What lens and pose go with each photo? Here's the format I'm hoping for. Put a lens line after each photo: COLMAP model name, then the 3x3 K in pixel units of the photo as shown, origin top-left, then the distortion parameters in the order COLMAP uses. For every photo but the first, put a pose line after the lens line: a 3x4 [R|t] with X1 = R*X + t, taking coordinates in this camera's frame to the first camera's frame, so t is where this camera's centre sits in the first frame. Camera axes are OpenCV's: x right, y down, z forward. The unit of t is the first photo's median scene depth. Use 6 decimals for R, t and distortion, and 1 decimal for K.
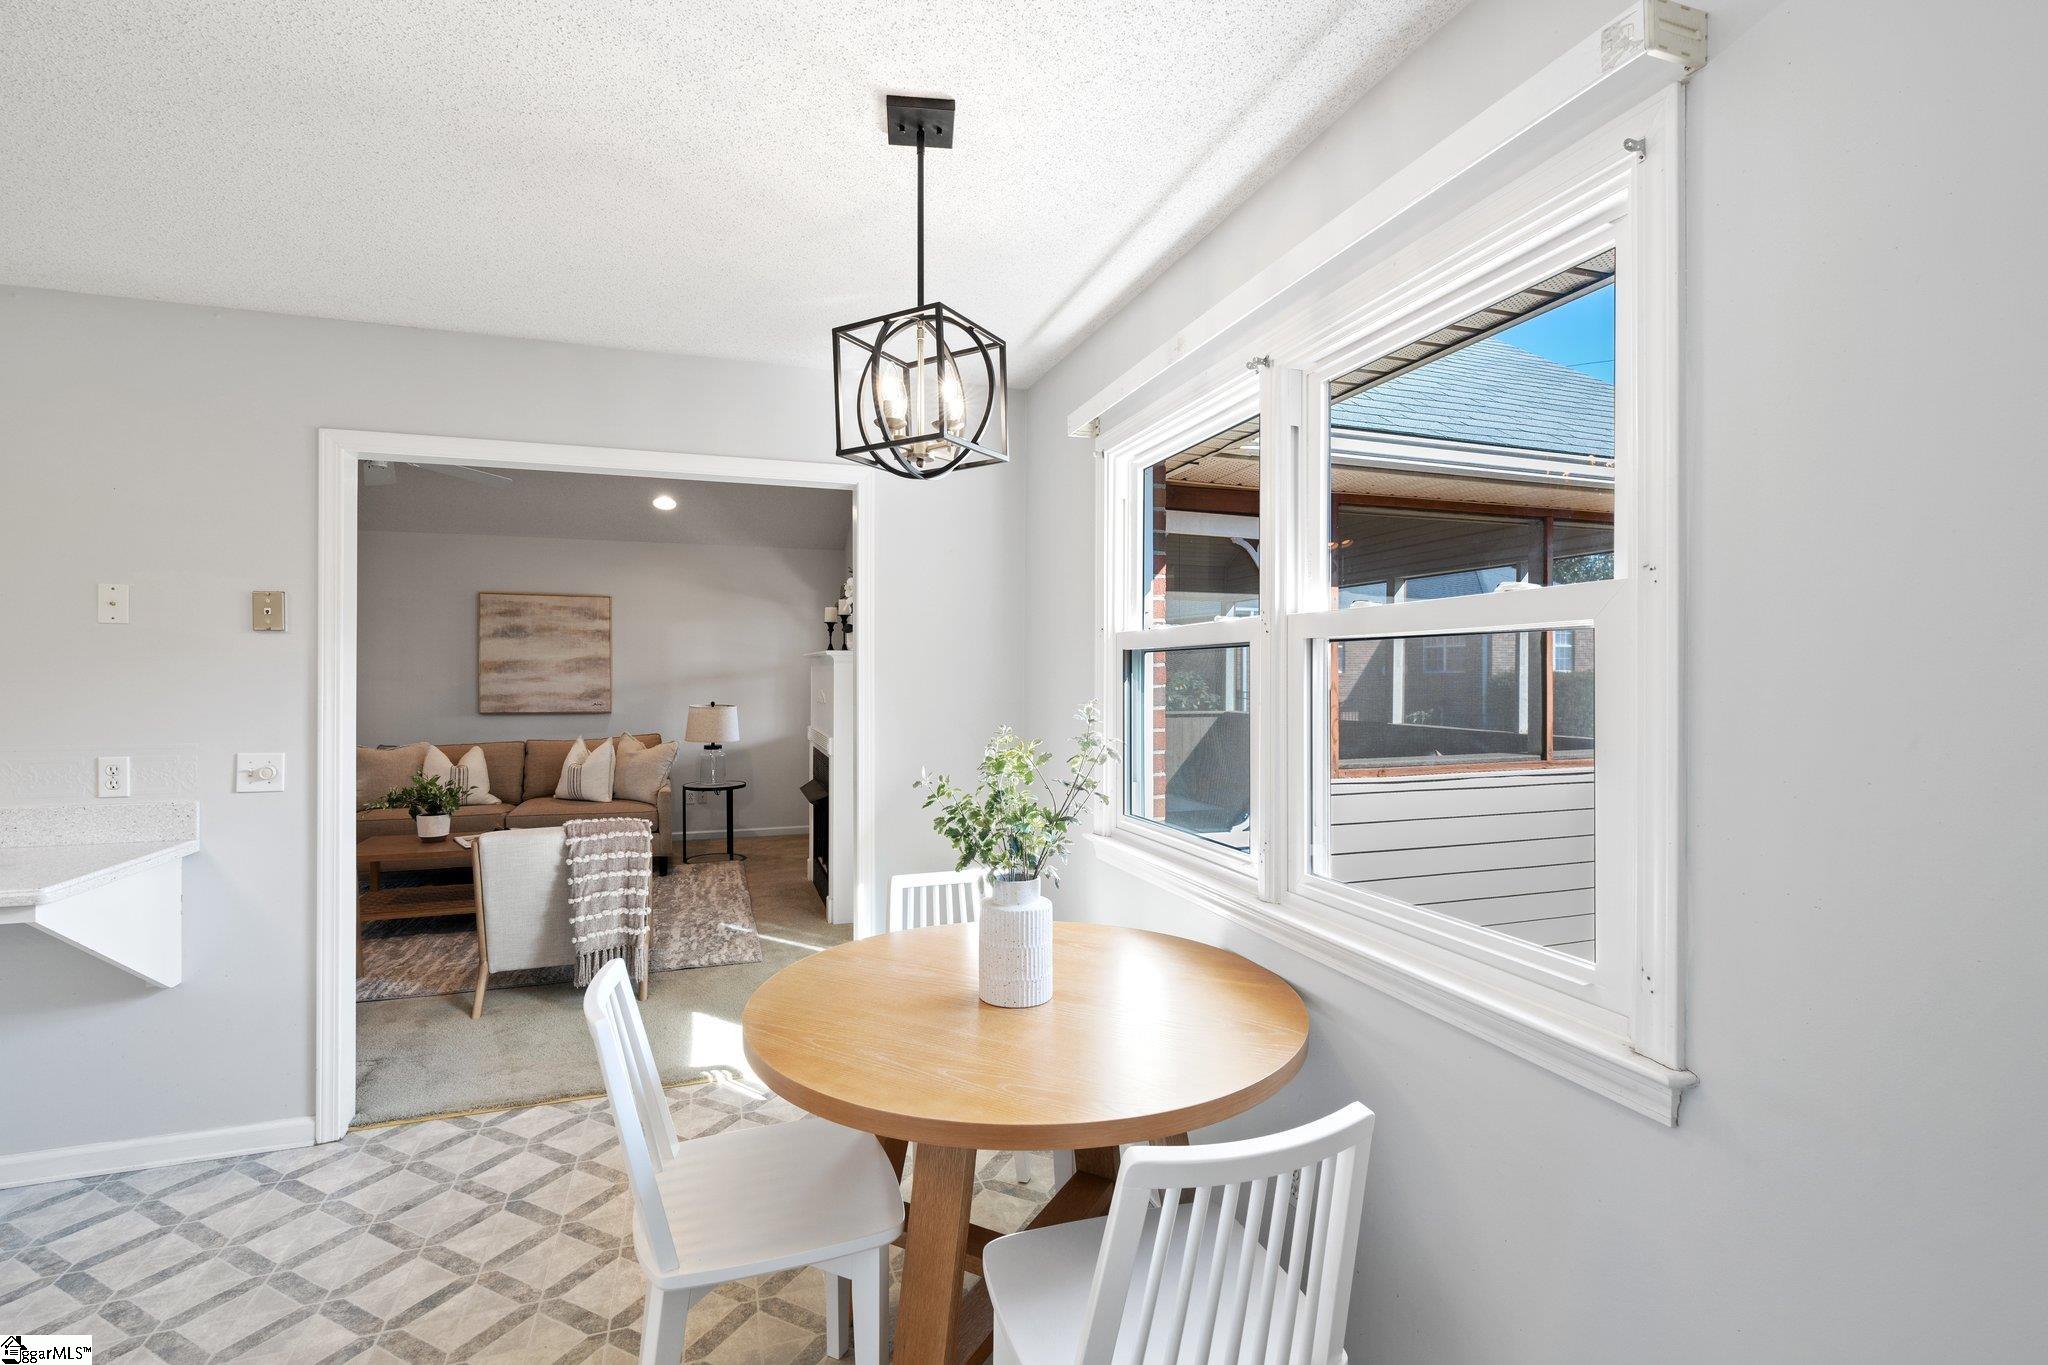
lens RADIAL K [[927.0, 0, 1023.7], [0, 927.0, 676.7], [0, 0, 1]] dist [-0.012137, 0.005664]
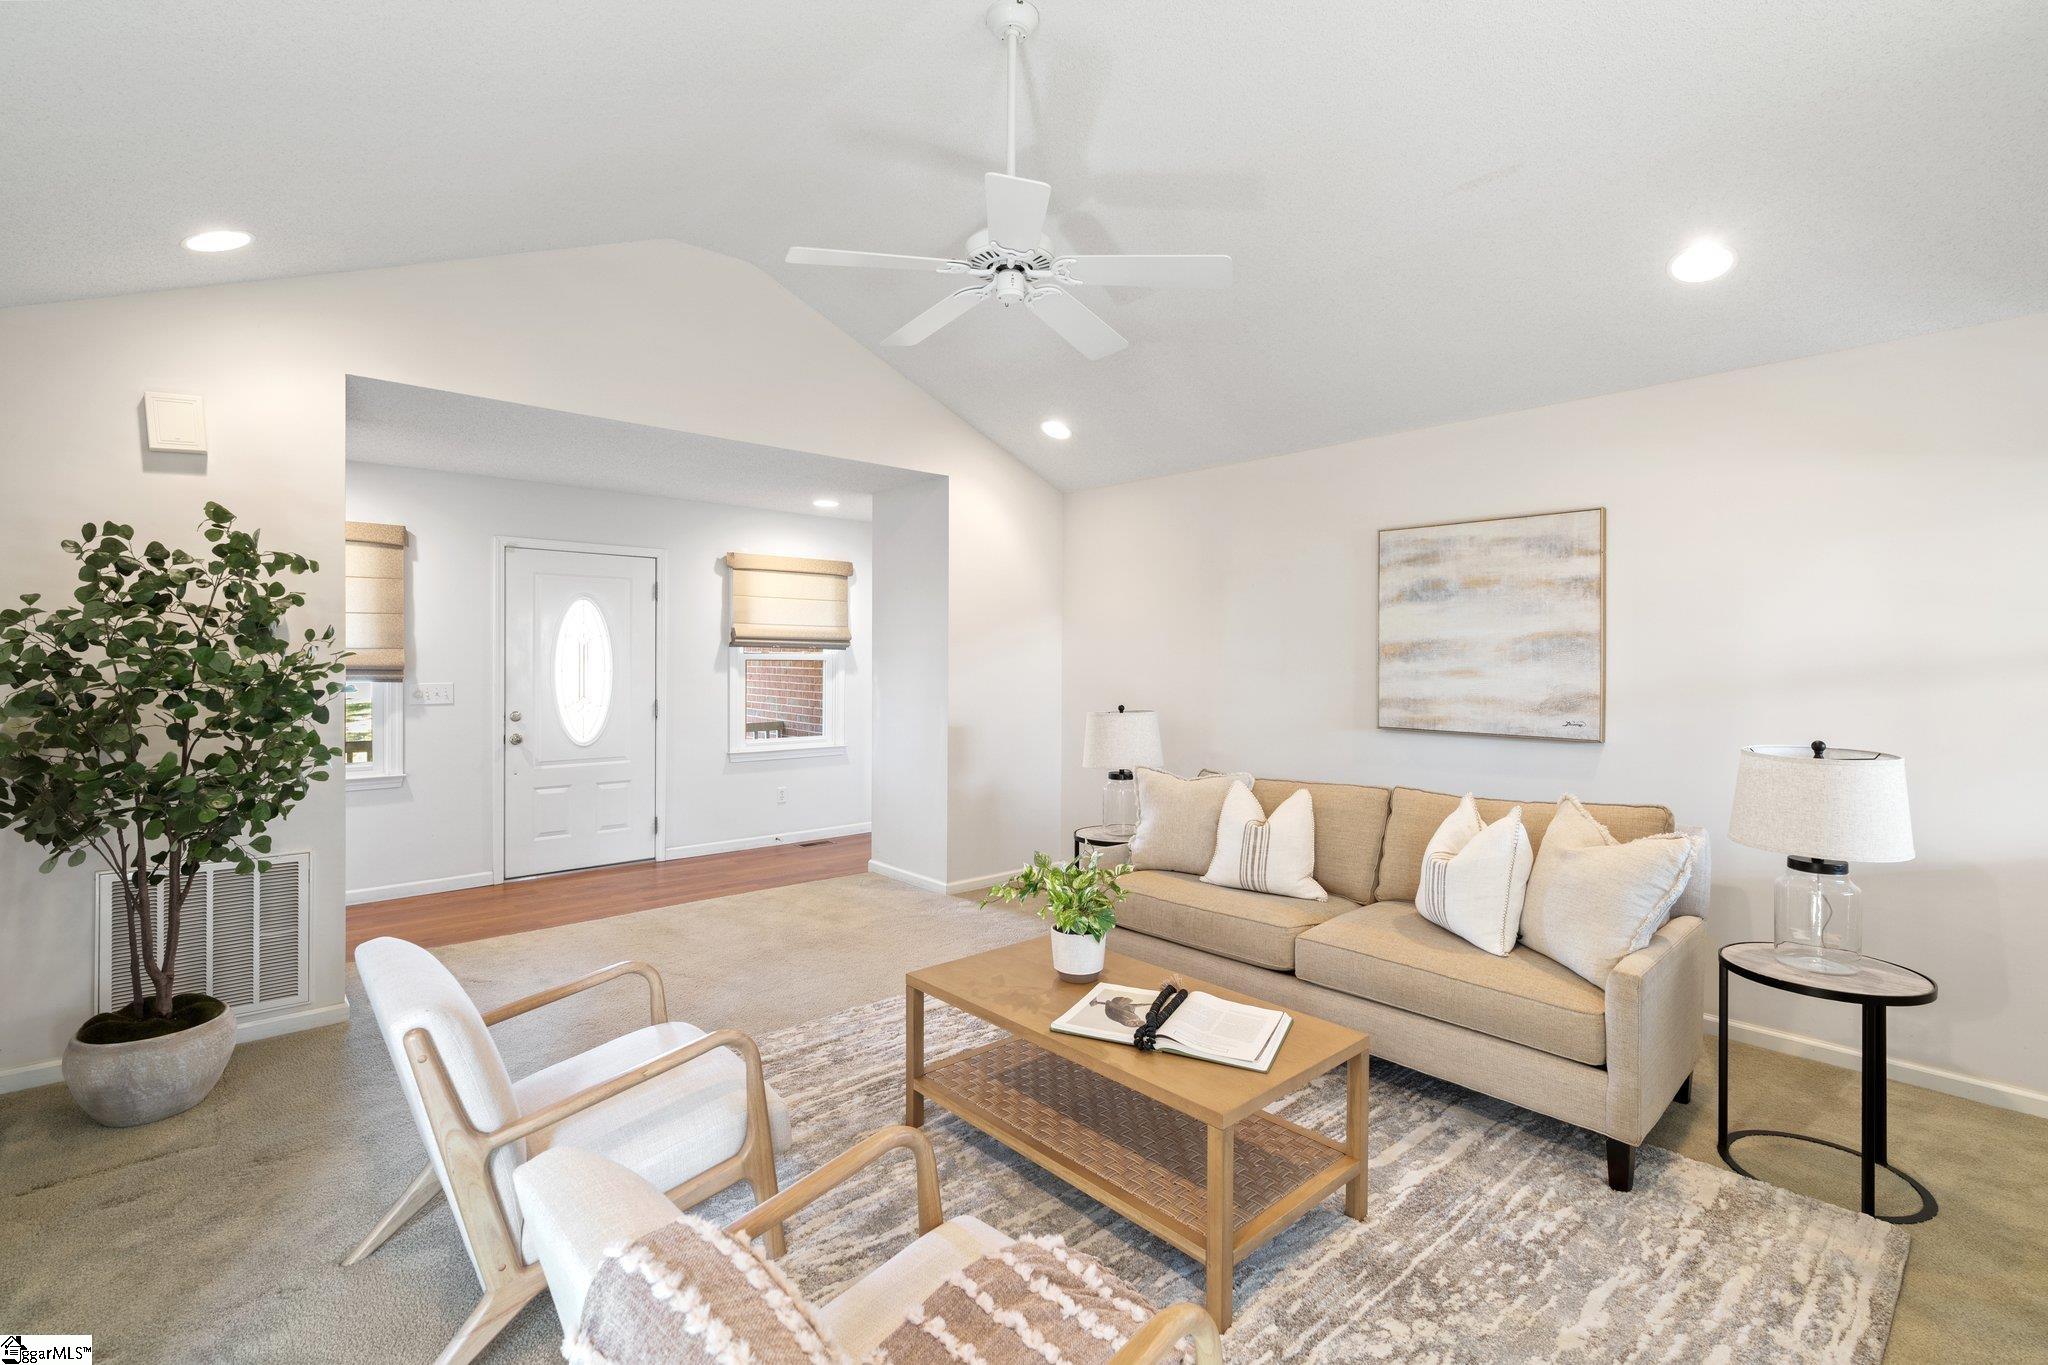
lens RADIAL K [[927.0, 0, 1034.4], [0, 927.0, 678.6], [0, 0, 1]] dist [-0.012137, 0.005664]
pose [[0.427708, 0.017836, -0.903741, -0.130475], [-0.005703, 0.999839, 0.017034, -0.001925], [0.903899, -0.002132, 0.427741, 0.526051]]
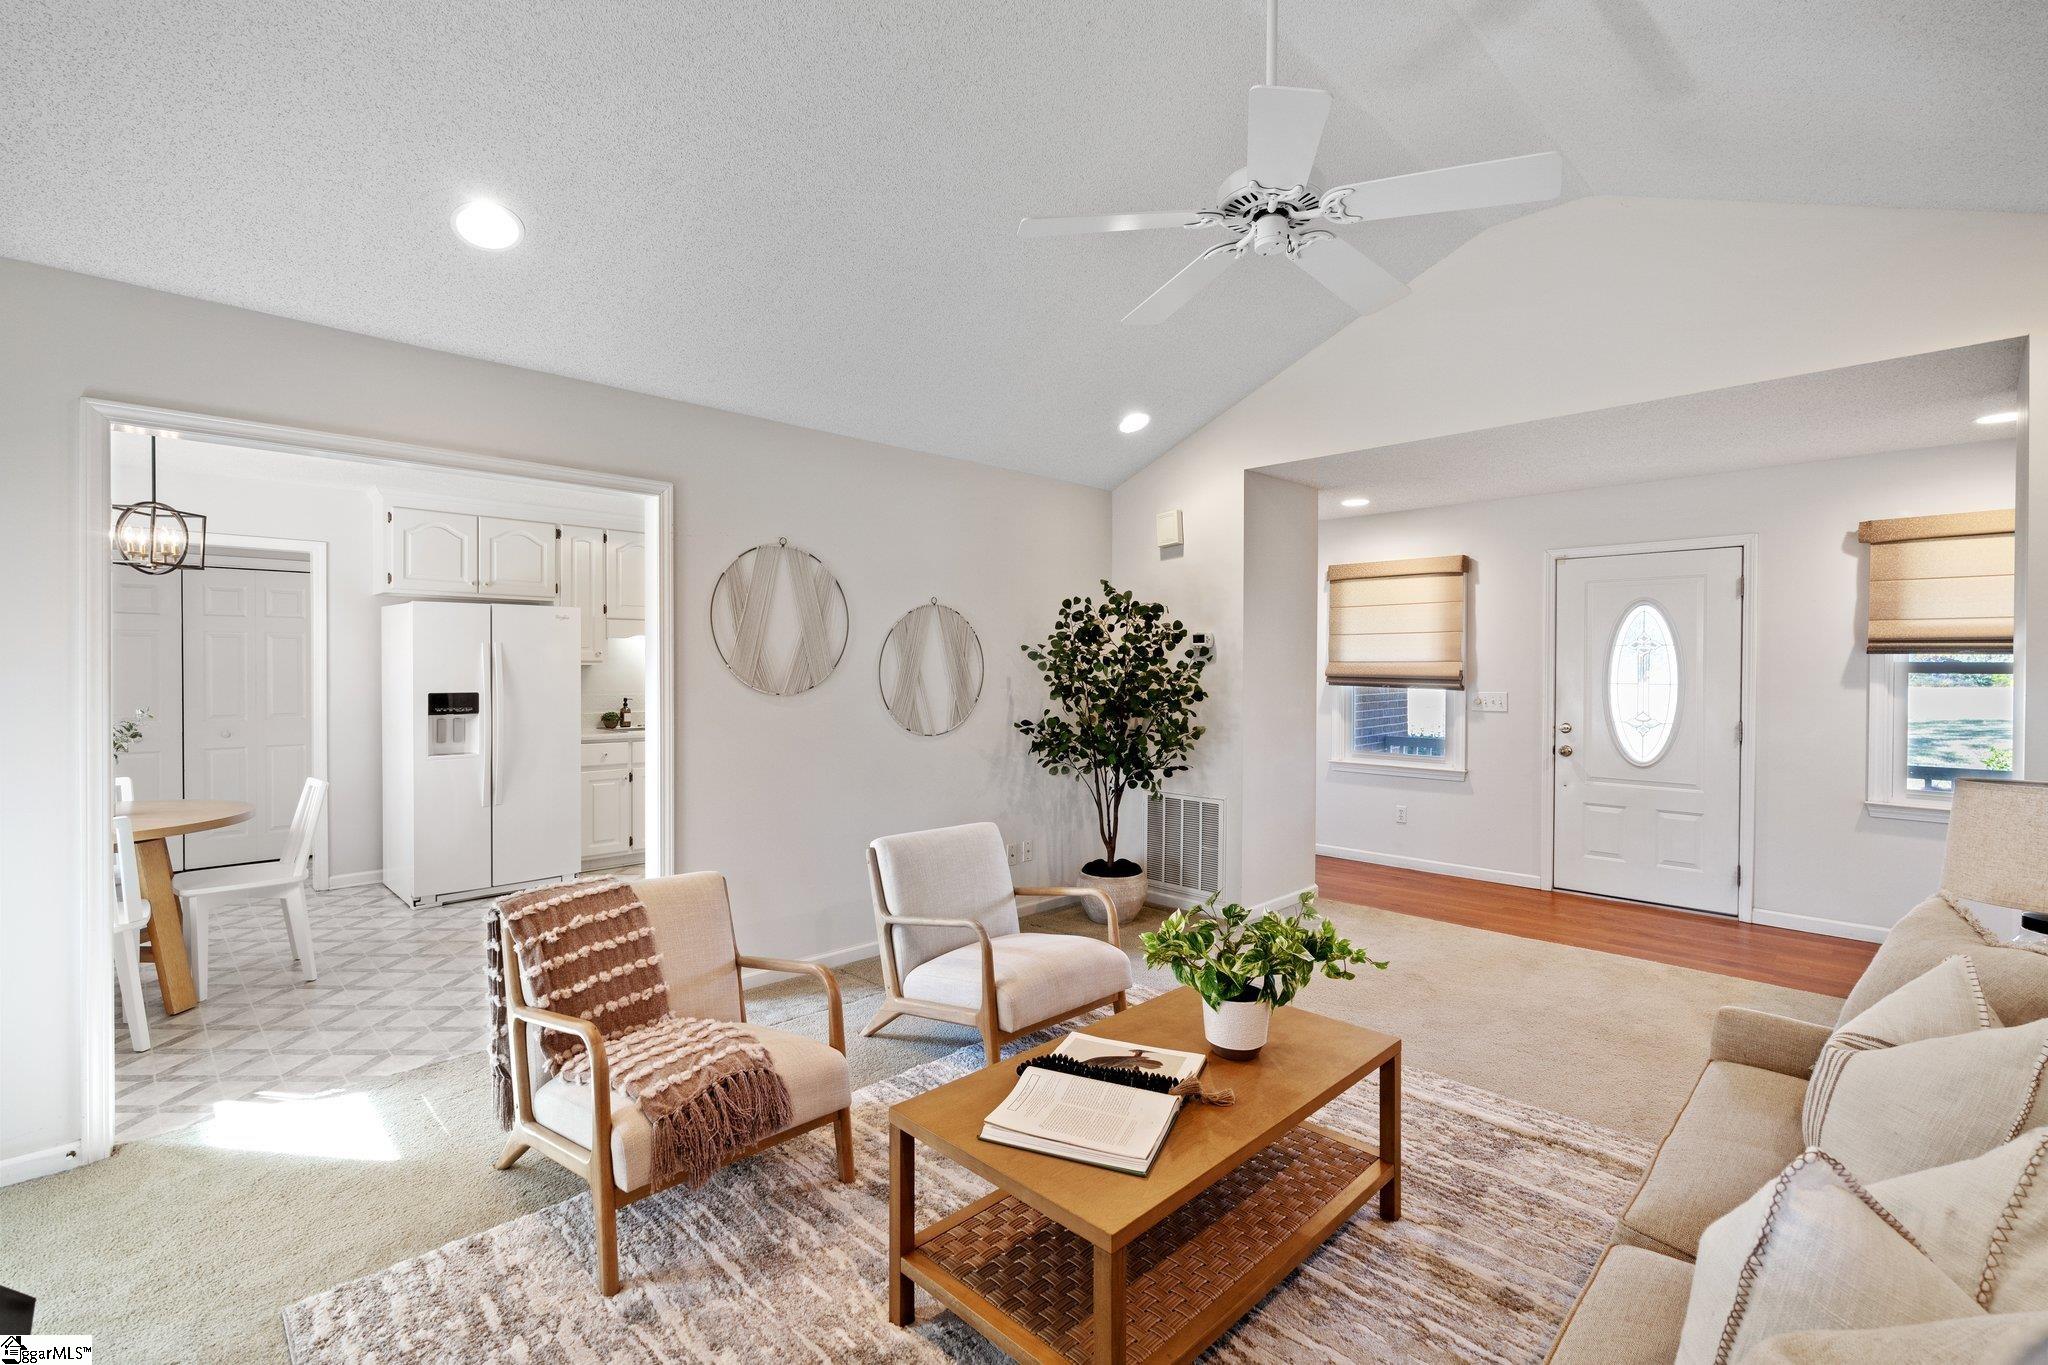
lens RADIAL K [[927.0, 0, 1012.9], [0, 927.0, 683.8], [0, 0, 1]] dist [-0.012137, 0.005664]
pose [[-0.889939, 0.001764, -0.456075, -0.251929], [-0.007858, 0.999785, 0.019200, -0.002804], [0.456011, 0.020671, -0.889734, 0.939641]]
